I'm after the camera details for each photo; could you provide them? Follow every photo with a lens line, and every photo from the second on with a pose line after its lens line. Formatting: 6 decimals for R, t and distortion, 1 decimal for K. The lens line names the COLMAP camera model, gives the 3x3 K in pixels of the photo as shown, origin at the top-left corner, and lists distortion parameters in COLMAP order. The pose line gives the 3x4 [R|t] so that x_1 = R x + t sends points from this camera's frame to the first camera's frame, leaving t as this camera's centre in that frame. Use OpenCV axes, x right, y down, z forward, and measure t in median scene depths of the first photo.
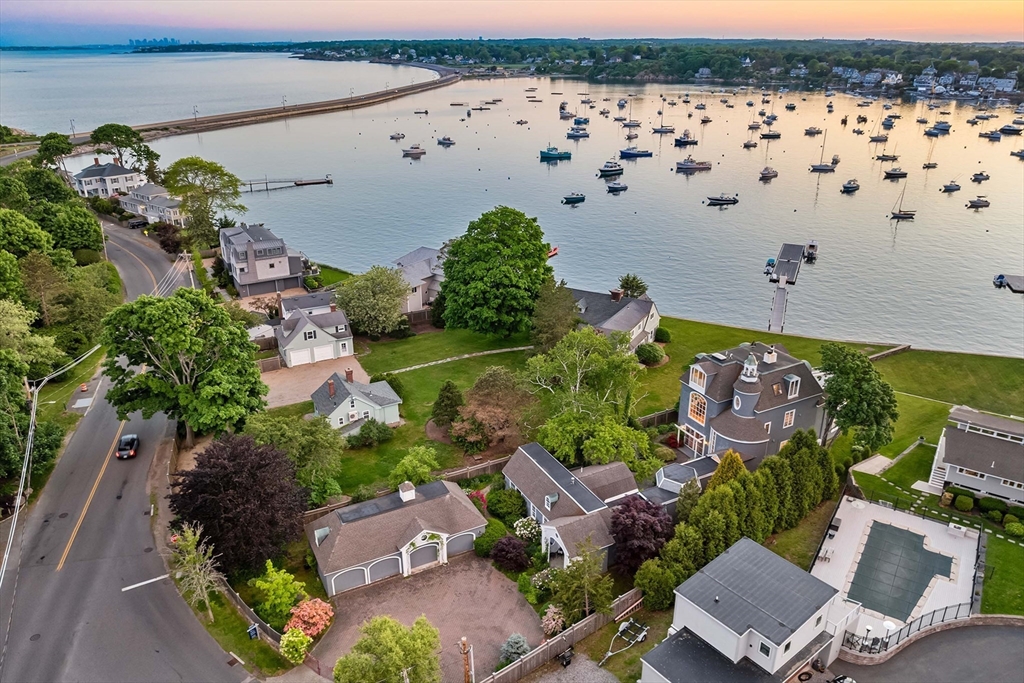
lens RADIAL K [[719.7, 0, 512.7], [0, 719.7, 341.1], [0, 0, 1]] dist [-0.035898, 0.001060]
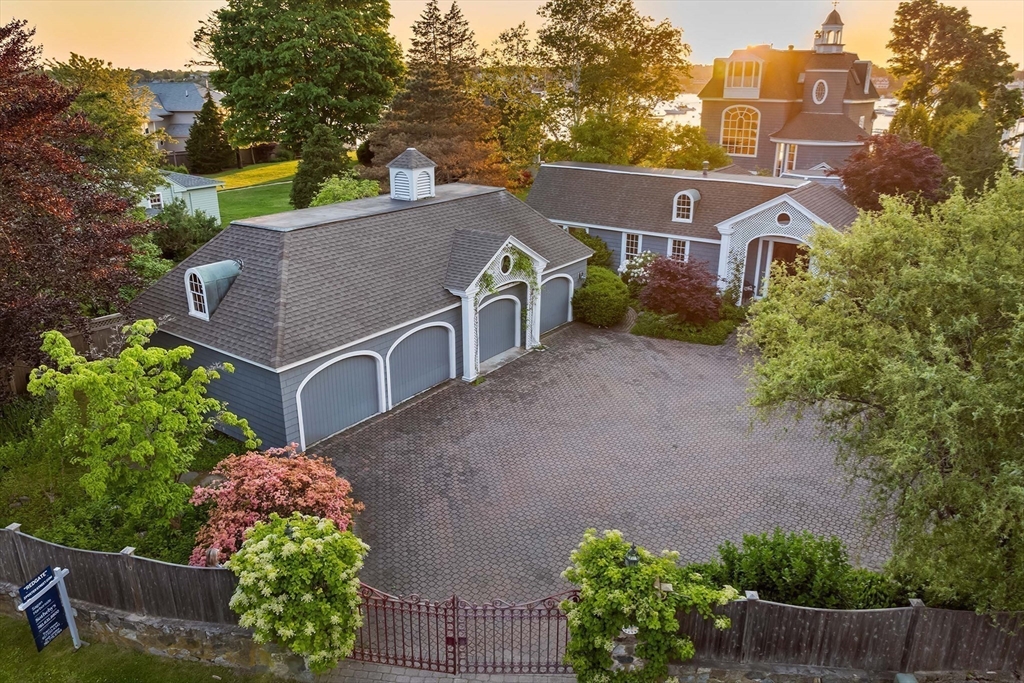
lens RADIAL K [[719.7, 0, 510.5], [0, 719.7, 341.0], [0, 0, 1]] dist [-0.035898, 0.001060]
pose [[0.889453, -0.145595, 0.433215, -0.289218], [0.166585, 0.985970, -0.010657, 0.319440], [-0.425585, 0.081646, 0.901228, 0.672673]]
